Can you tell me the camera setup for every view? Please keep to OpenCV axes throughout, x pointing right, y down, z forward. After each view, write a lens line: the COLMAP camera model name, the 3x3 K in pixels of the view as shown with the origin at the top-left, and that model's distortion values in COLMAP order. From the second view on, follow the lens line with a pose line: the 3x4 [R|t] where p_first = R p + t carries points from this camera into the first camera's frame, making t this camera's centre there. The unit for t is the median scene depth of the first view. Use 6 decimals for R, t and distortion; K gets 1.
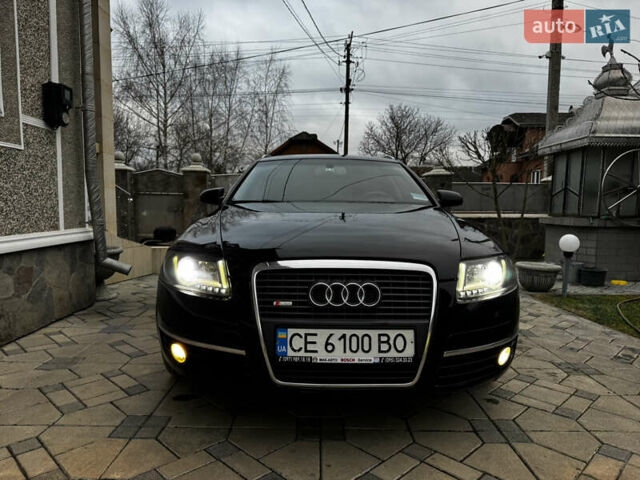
lens RADIAL K [[459.9, 0, 313.5], [0, 459.9, 241.3], [0, 0, 1]] dist [0.024298, -0.029644]
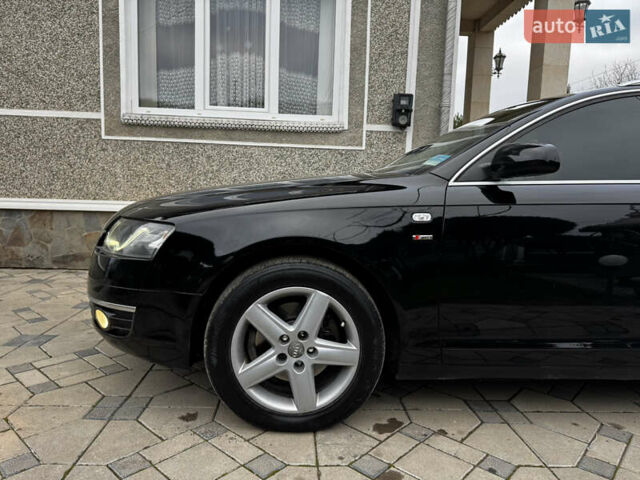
lens RADIAL K [[462.9, 0, 312.8], [0, 462.9, 239.6], [0, 0, 1]] dist [0.011433, -0.003893]
pose [[0.050864, 0.090004, -0.994642, 0.835660], [-0.109949, 0.990382, 0.083996, -0.028602], [0.992635, 0.105087, 0.060271, 0.824995]]
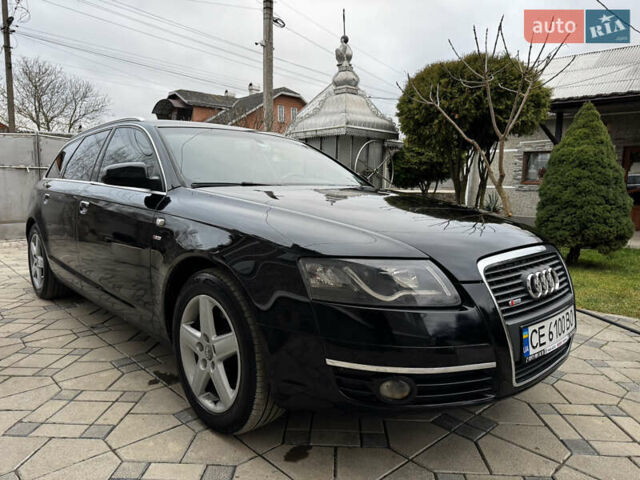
lens RADIAL K [[453.1, 0, 319.5], [0, 453.1, 246.5], [0, 0, 1]] dist [0.046497, -0.059407]
pose [[0.723914, -0.091723, 0.683766, -0.534082], [0.043781, 0.995232, 0.087153, -0.040730], [-0.688500, -0.033155, 0.724478, 0.332284]]
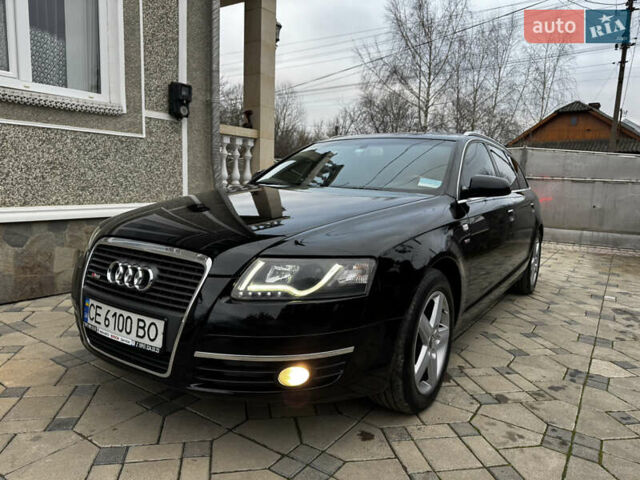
lens RADIAL K [[458.2, 0, 318.4], [0, 458.2, 236.3], [0, 0, 1]] dist [0.023408, -0.027455]
pose [[0.828942, 0.090374, -0.551985, 0.533795], [-0.071246, 0.995882, 0.056058, -0.032280], [0.554778, -0.007142, 0.831968, 0.206859]]
